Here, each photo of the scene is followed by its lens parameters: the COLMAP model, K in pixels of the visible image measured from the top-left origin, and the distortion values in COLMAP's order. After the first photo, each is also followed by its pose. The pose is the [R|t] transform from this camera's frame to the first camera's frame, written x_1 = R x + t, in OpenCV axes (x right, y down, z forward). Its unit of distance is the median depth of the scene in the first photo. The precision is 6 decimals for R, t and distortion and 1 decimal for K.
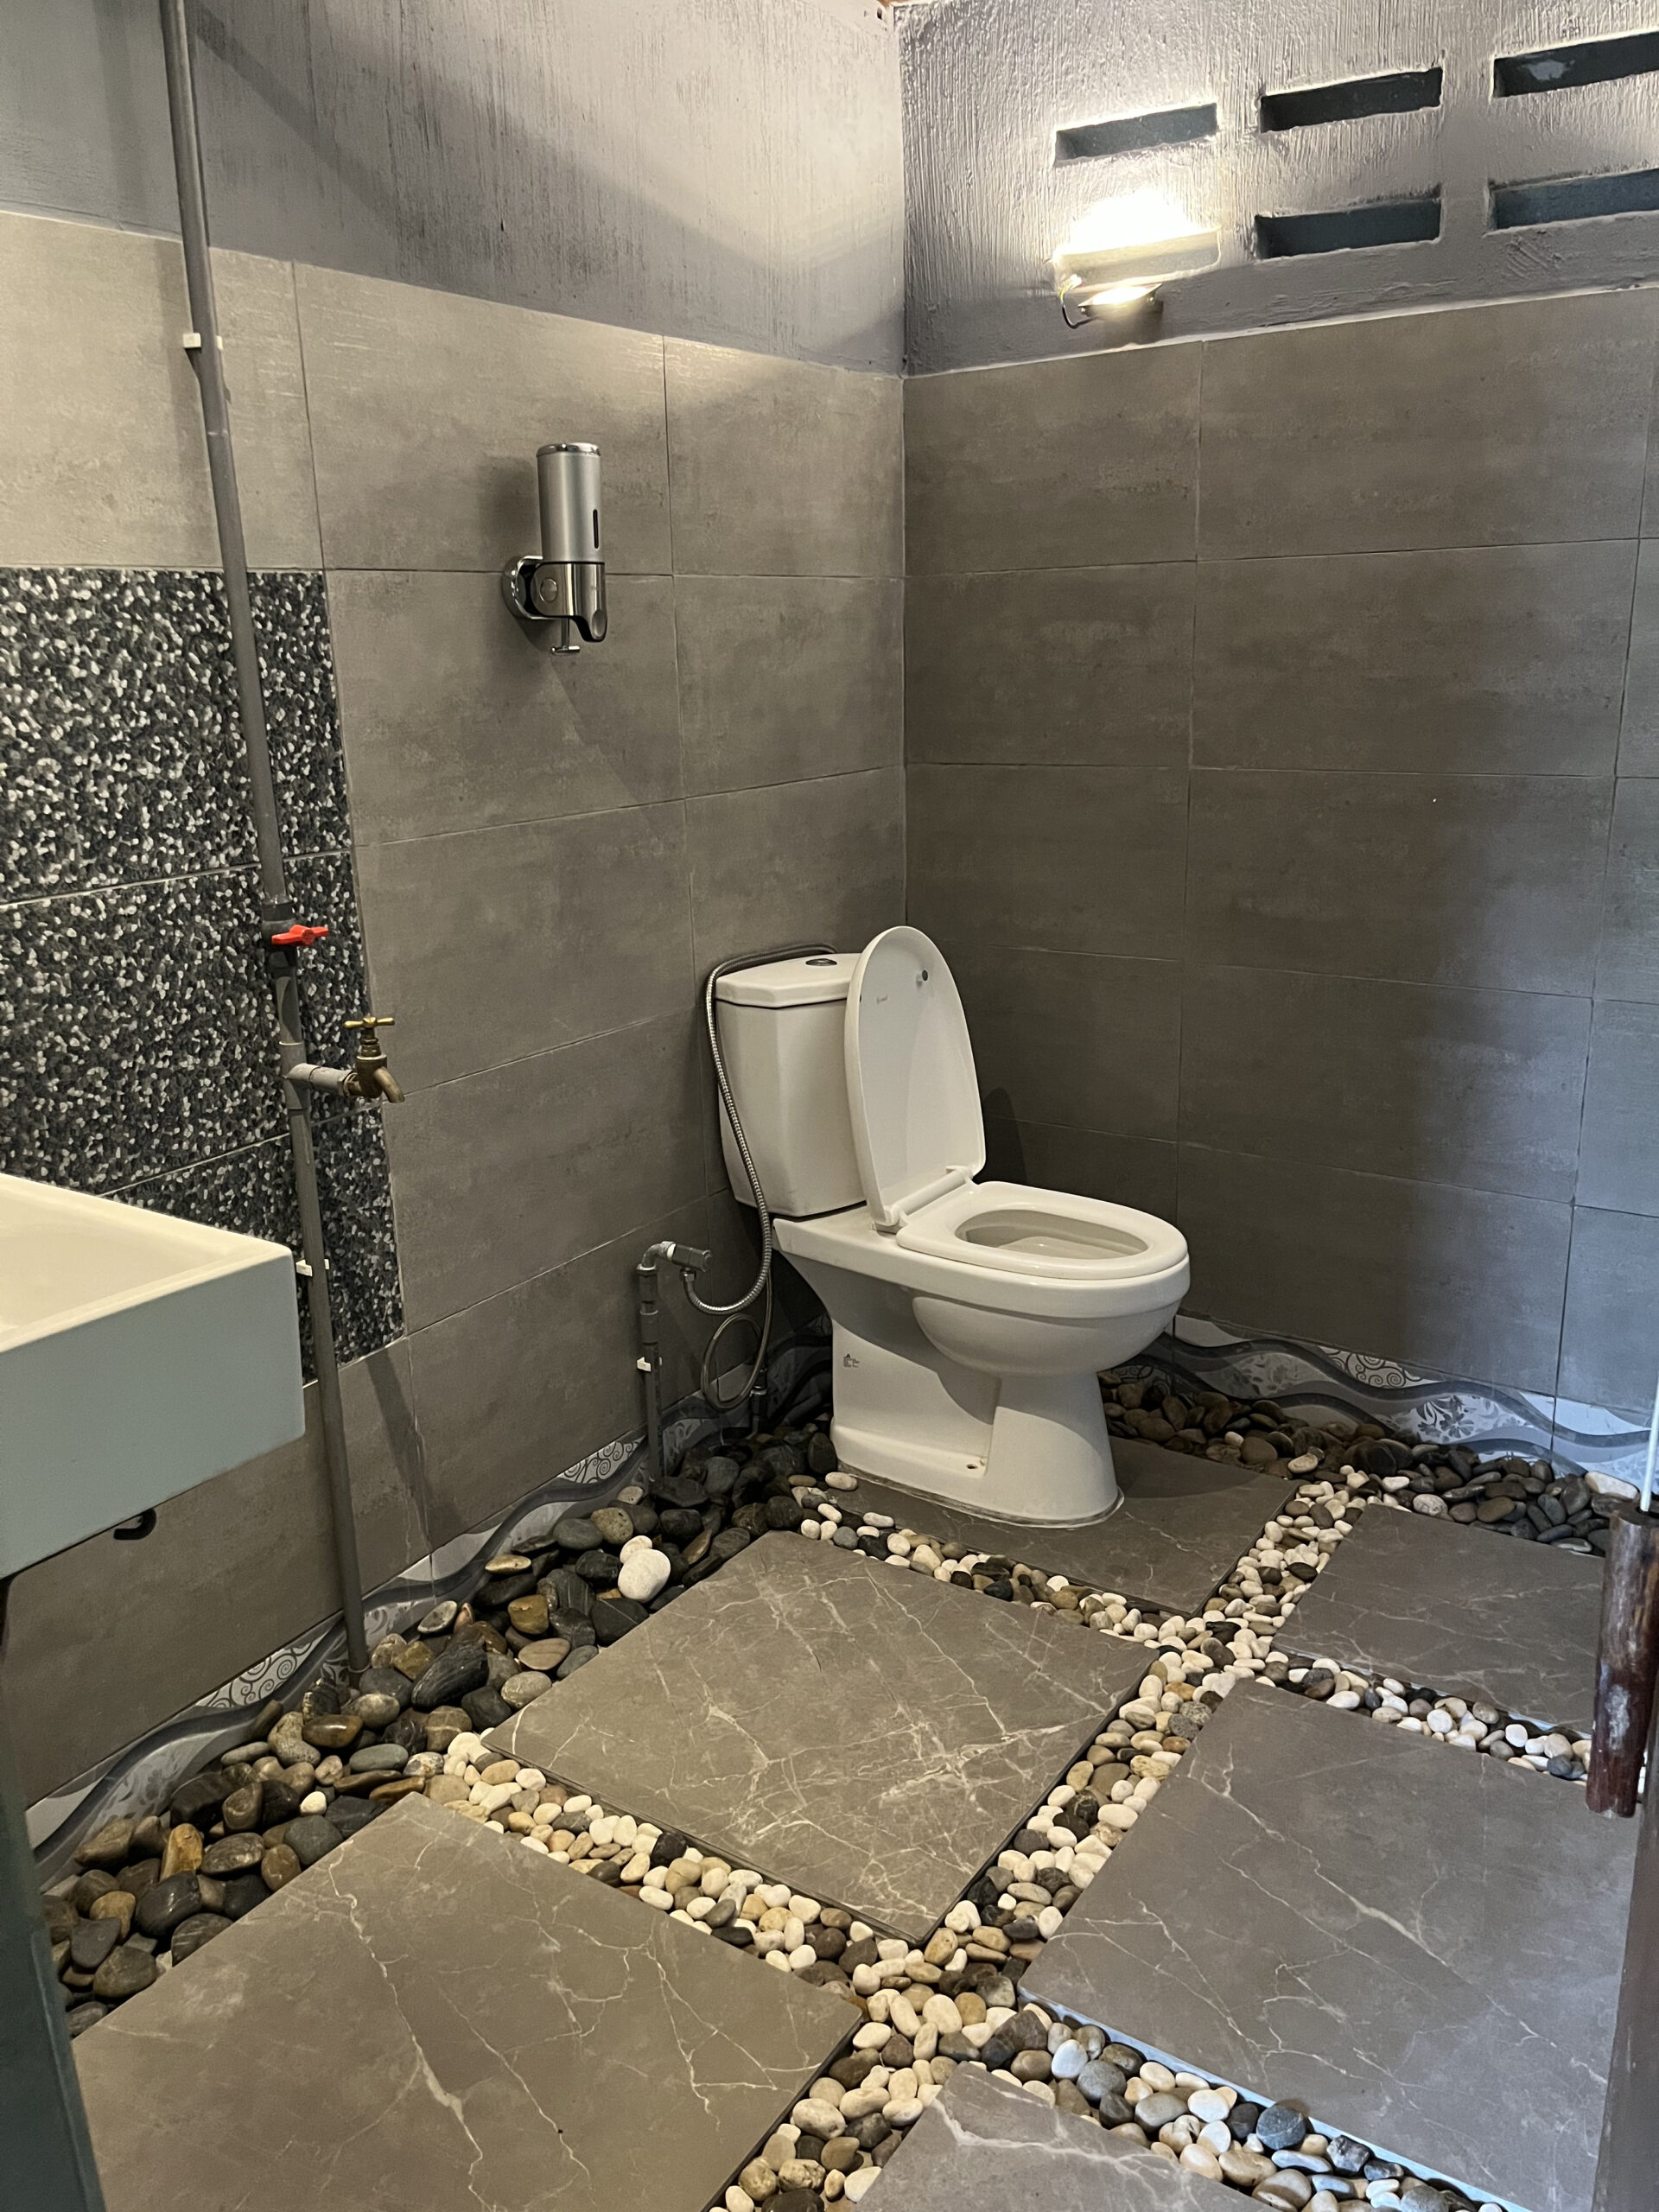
lens RADIAL K [[1700.8, 0, 829.9], [0, 1700.8, 1104.9], [0, 0, 1]] dist [-0.000031, -0.003876]
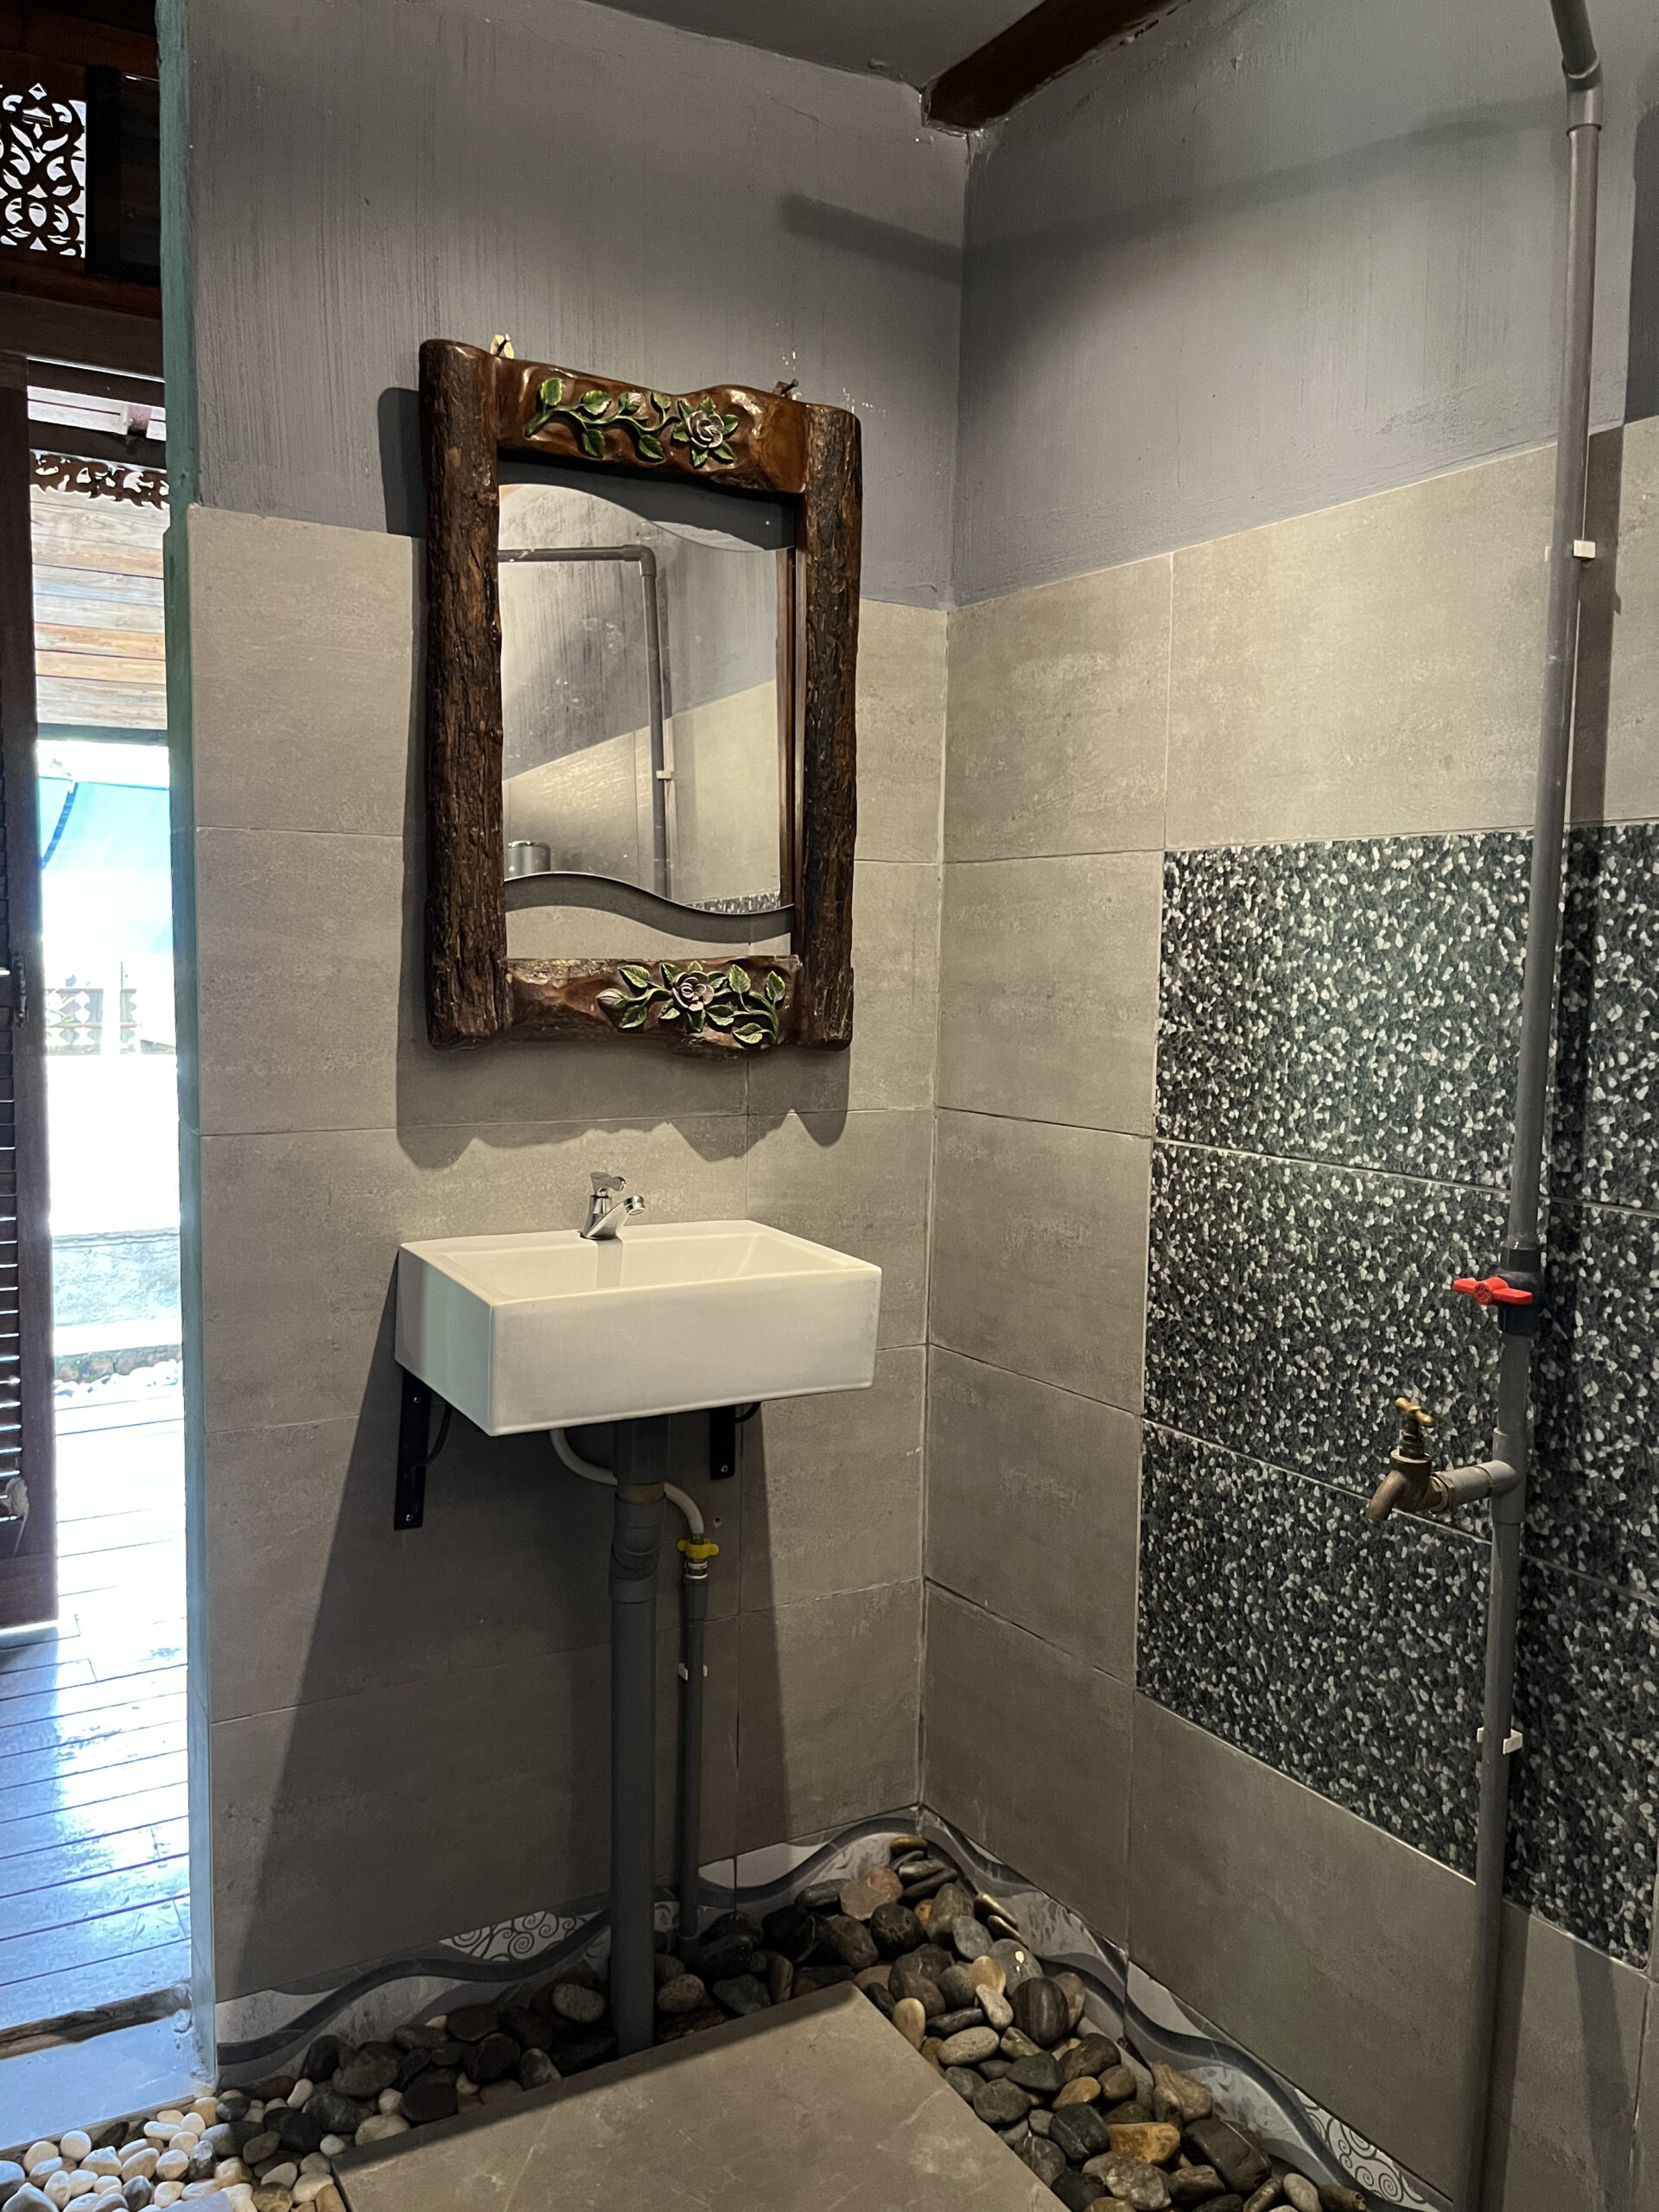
lens RADIAL K [[1700.8, 0, 828.9], [0, 1700.8, 1103.6], [0, 0, 1]] dist [-0.000031, -0.003876]
pose [[-0.446042, 0.093004, -0.890167, 0.525655], [-0.253307, 0.940803, 0.225221, -0.295176], [0.858418, 0.325943, -0.396079, 1.098804]]
